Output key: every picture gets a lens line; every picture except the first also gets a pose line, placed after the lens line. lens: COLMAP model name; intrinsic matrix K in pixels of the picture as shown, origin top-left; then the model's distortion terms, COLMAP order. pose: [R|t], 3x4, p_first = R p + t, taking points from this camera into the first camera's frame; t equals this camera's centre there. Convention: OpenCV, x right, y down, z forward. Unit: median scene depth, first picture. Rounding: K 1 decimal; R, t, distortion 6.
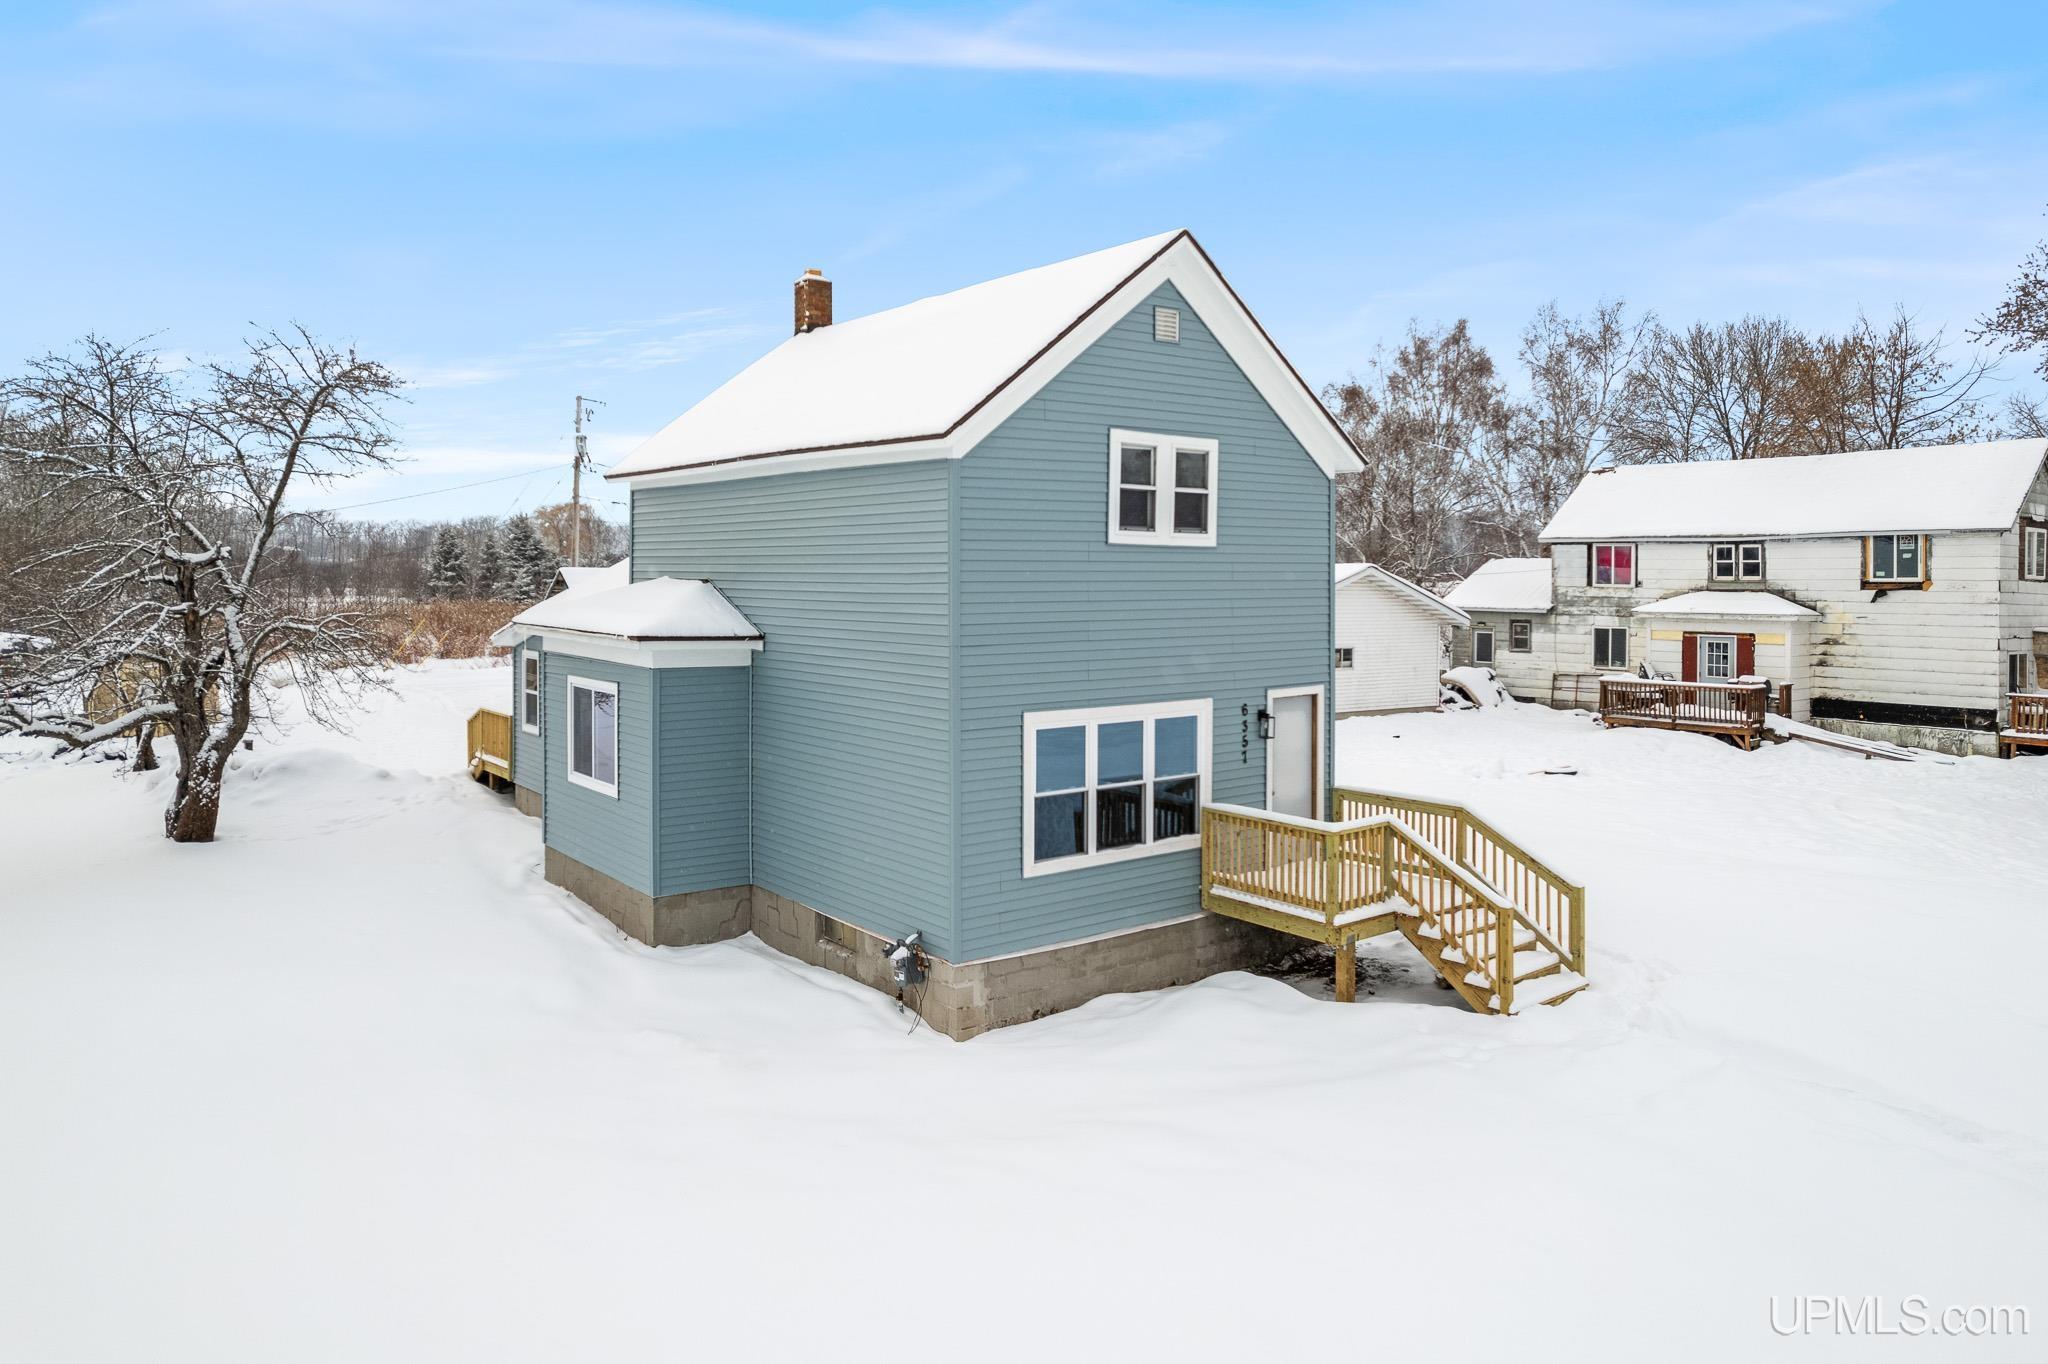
lens RADIAL K [[1370.0, 0, 1016.1], [0, 1370.0, 664.4], [0, 0, 1]] dist [-0.039663, -0.000398]
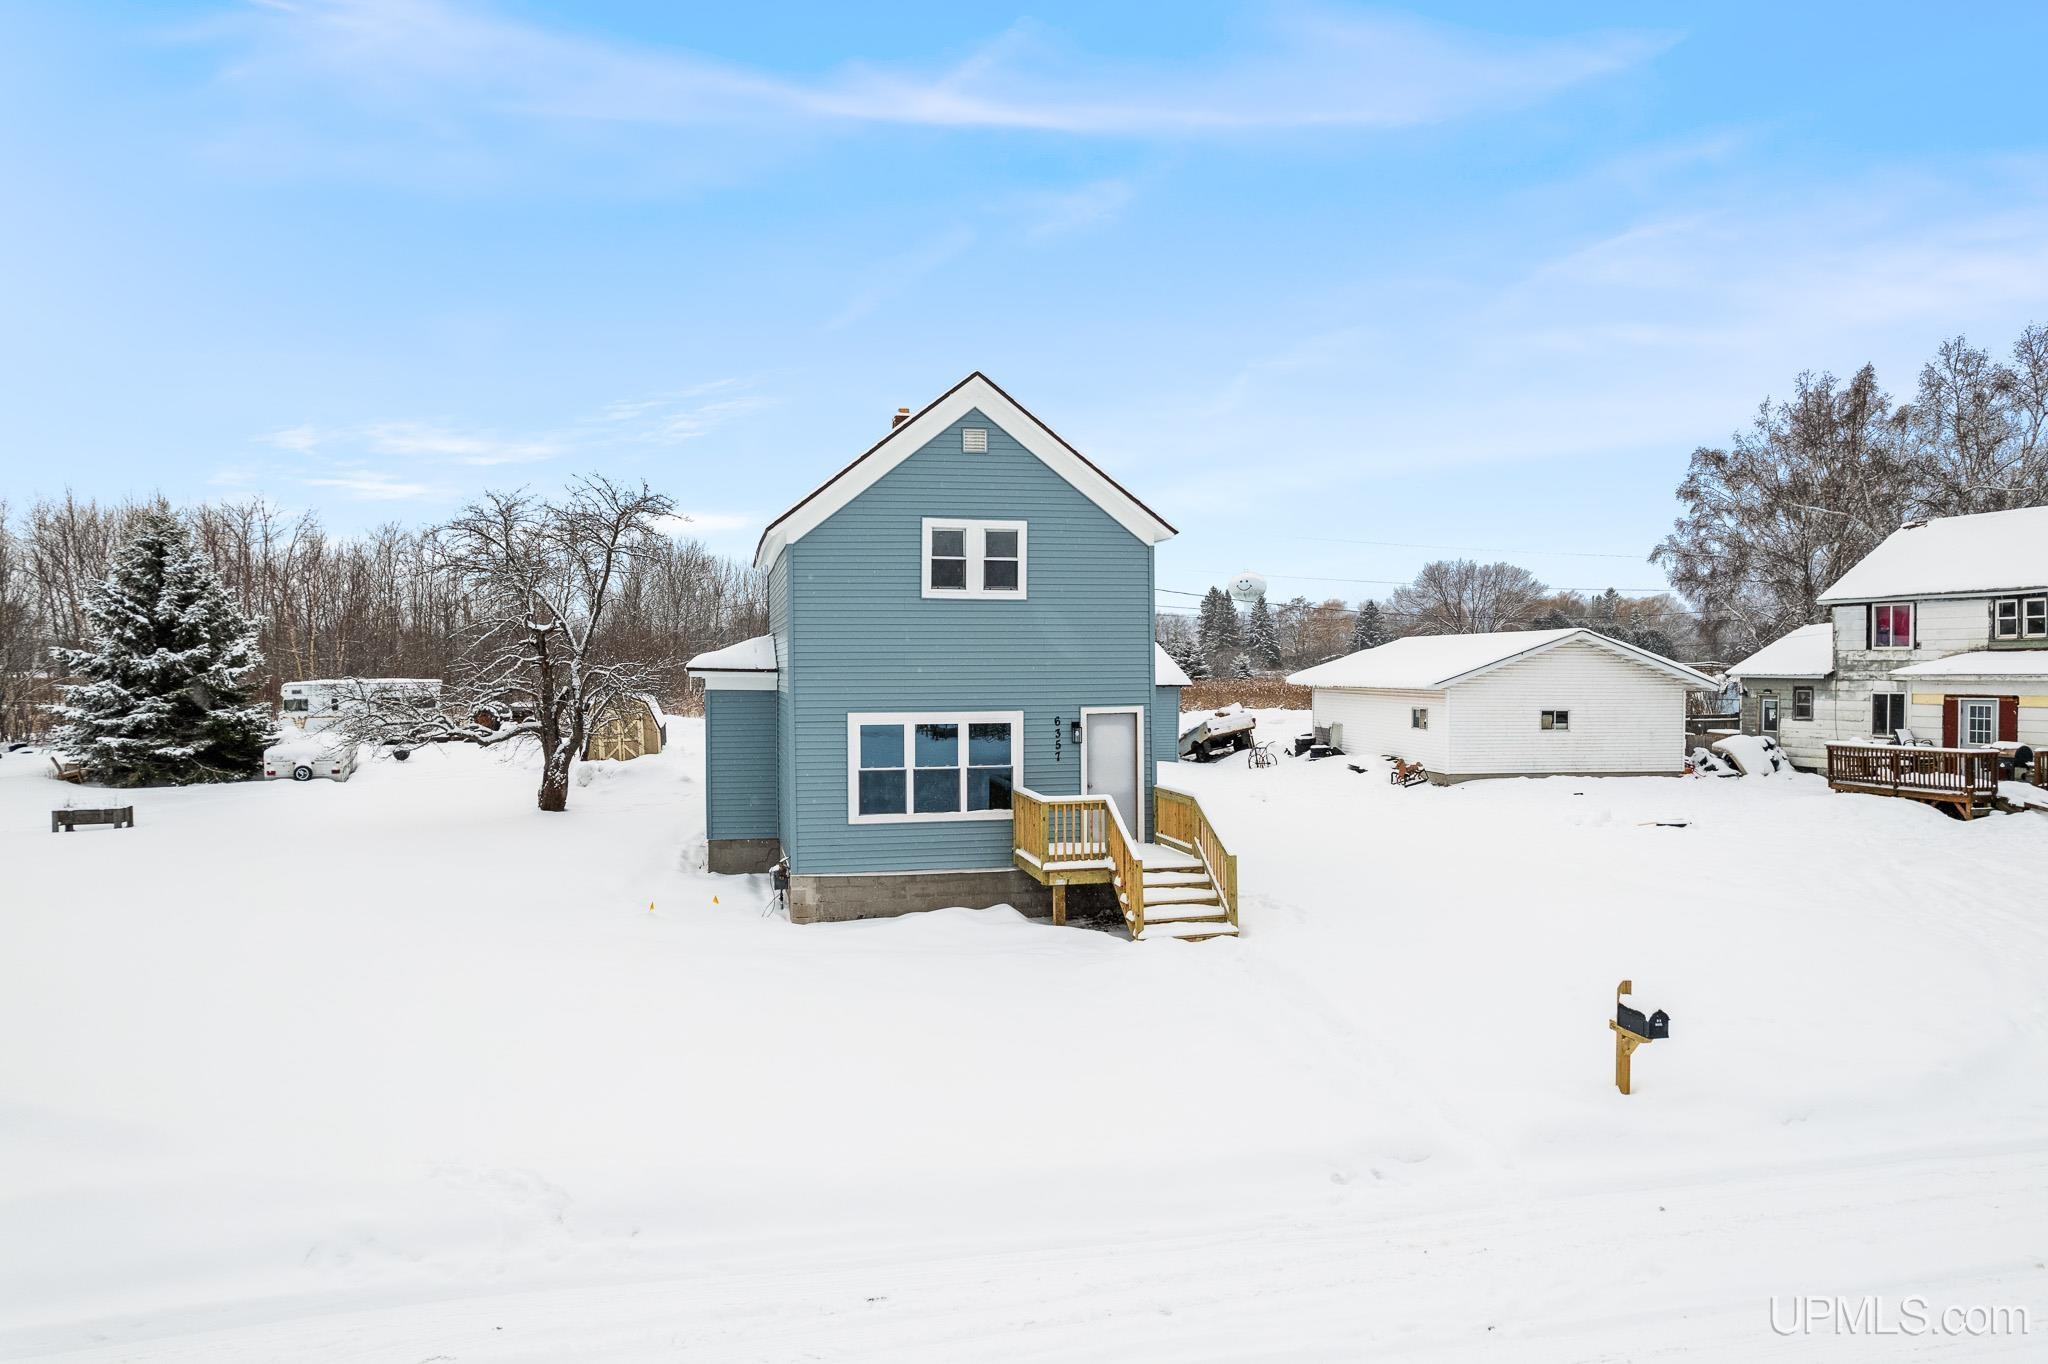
lens RADIAL K [[1325.2, 0, 1025.7], [0, 1325.2, 786.2], [0, 0, 1]] dist [-0.002094, 0.001680]
pose [[0.904103, 0.032434, -0.426083, 0.554328], [-0.023001, 0.999364, 0.027267, 0.049646], [0.426696, -0.014852, 0.904273, -0.155462]]
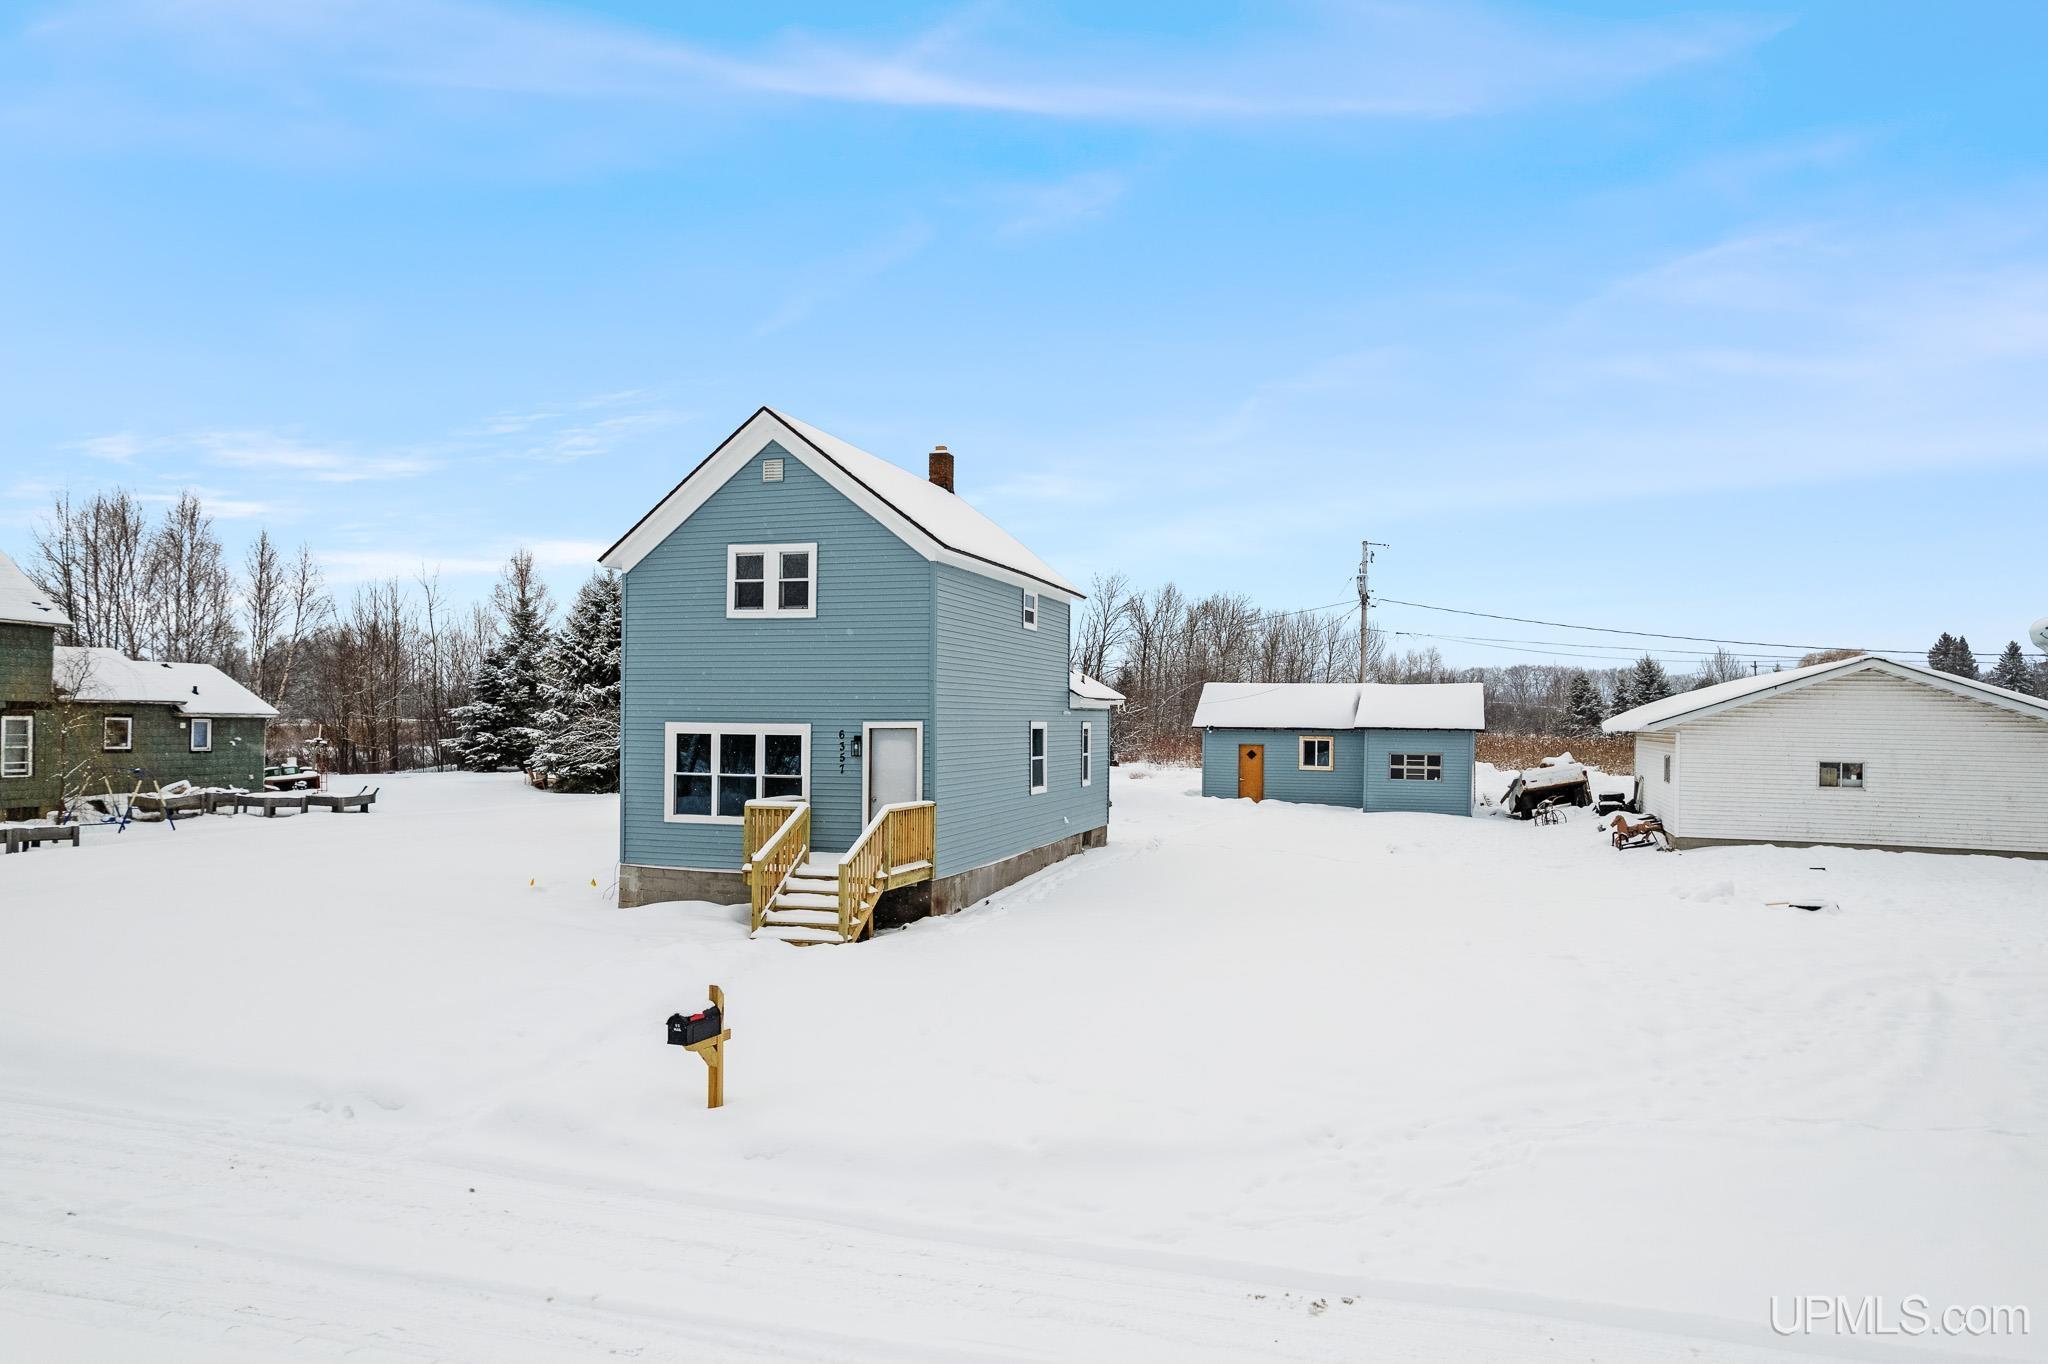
lens RADIAL K [[1347.8, 0, 1020.2], [0, 1347.8, 800.7], [0, 0, 1]] dist [-0.003378, -0.000696]
pose [[0.563924, 0.051189, -0.824238, 1.114213], [-0.066143, 0.997670, 0.016706, 0.052166], [0.823173, 0.045096, 0.565996, 0.299391]]
